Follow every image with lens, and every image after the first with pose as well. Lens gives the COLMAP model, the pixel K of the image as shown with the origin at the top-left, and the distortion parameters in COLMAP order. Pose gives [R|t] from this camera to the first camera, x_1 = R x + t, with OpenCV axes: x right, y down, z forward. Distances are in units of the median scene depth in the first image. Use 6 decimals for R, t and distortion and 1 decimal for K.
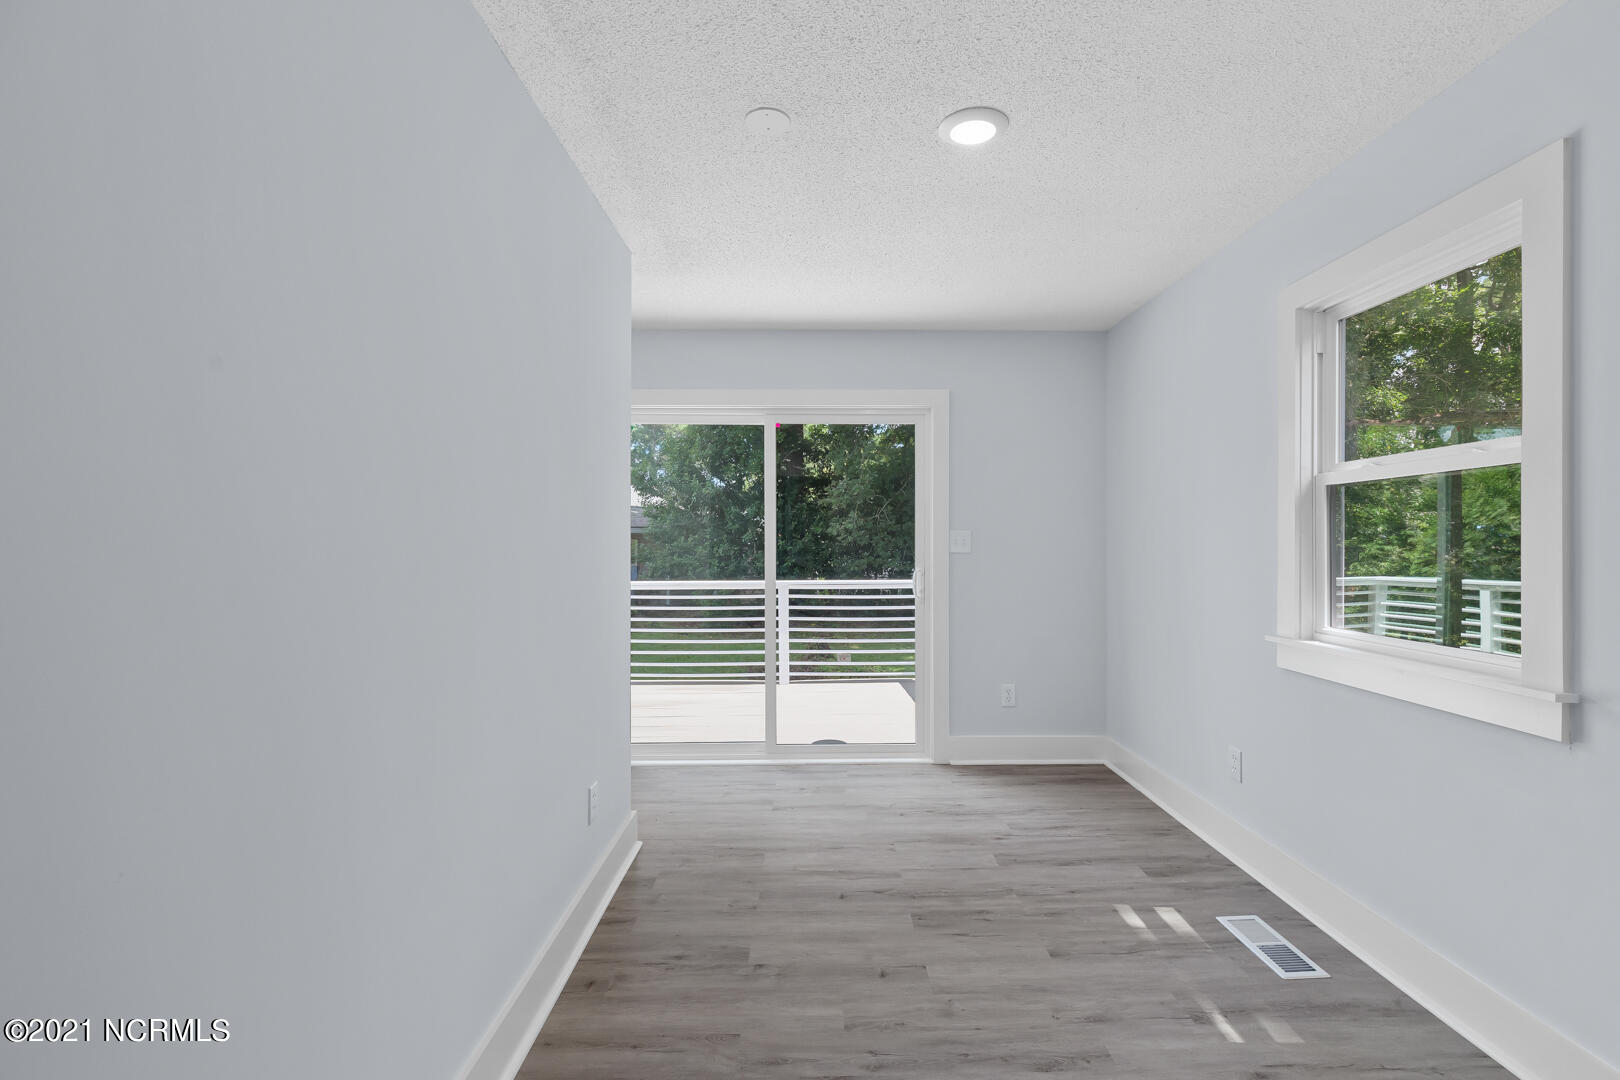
lens RADIAL K [[719.3, 0, 827.2], [0, 719.3, 546.2], [0, 0, 1]] dist [0.002391, -0.001275]
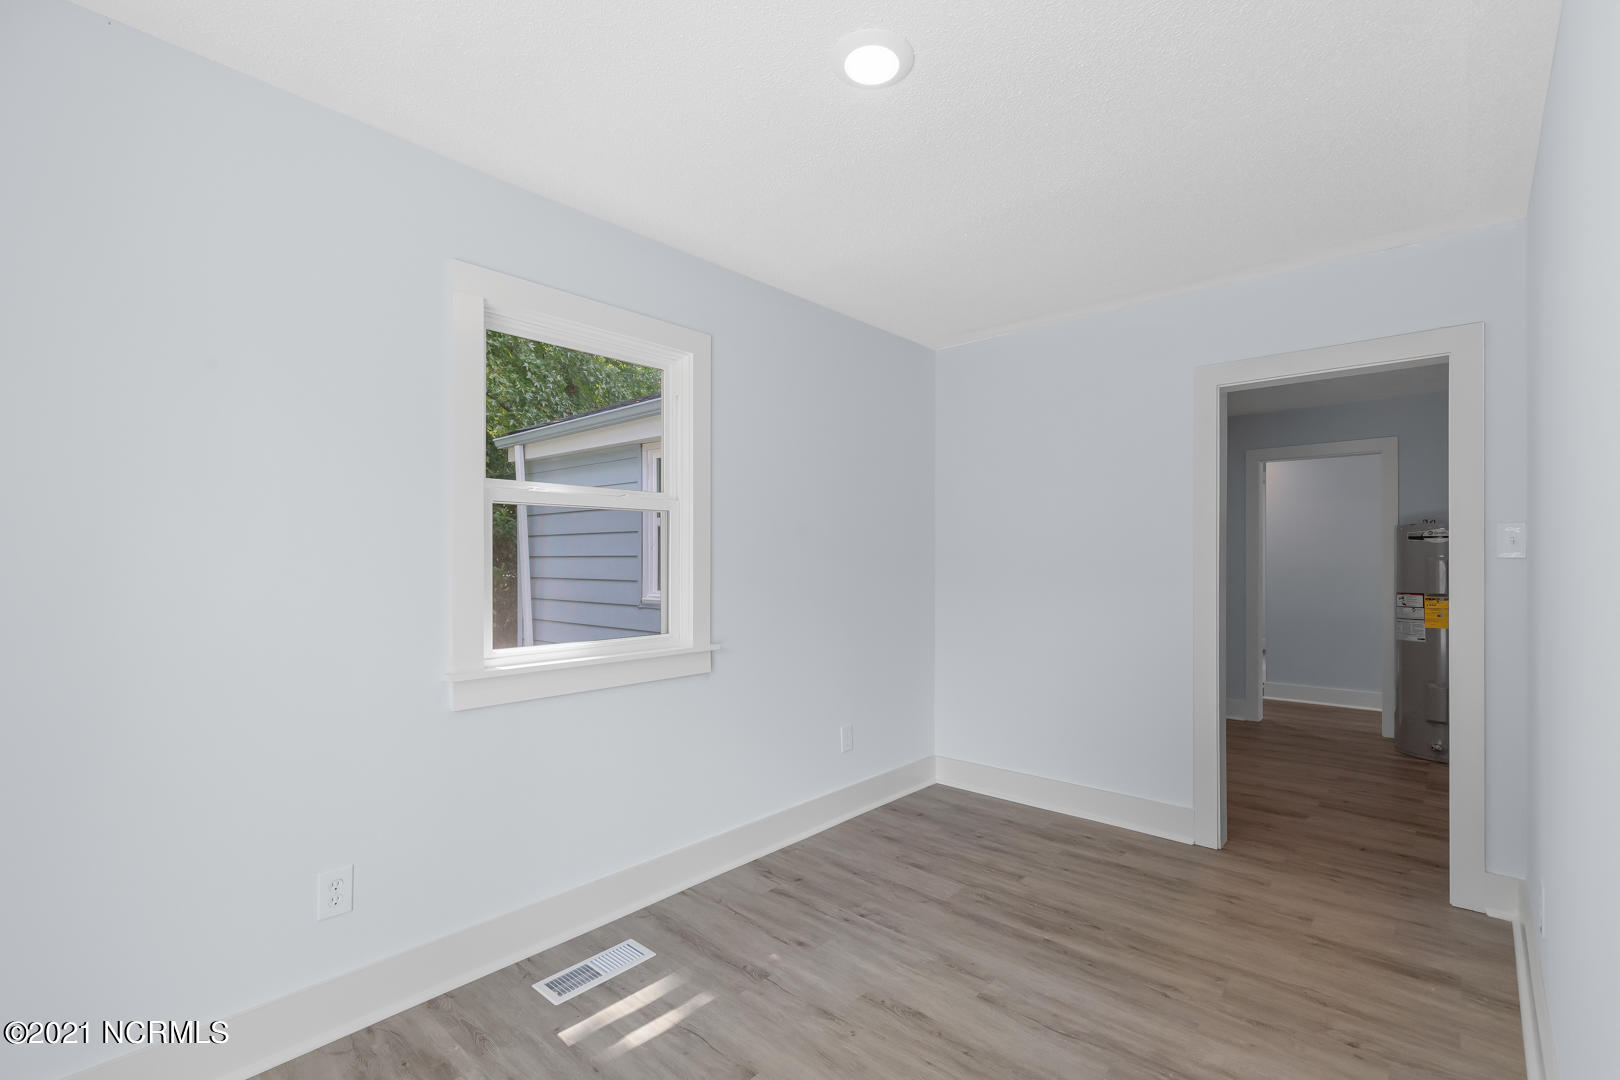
lens RADIAL K [[719.3, 0, 843.7], [0, 719.3, 554.9], [0, 0, 1]] dist [0.002391, -0.001275]
pose [[-0.738909, 0.005187, 0.673785, -0.223285], [0.009089, 0.999956, 0.002270, -0.009438], [-0.673744, 0.007802, -0.738924, 1.103568]]
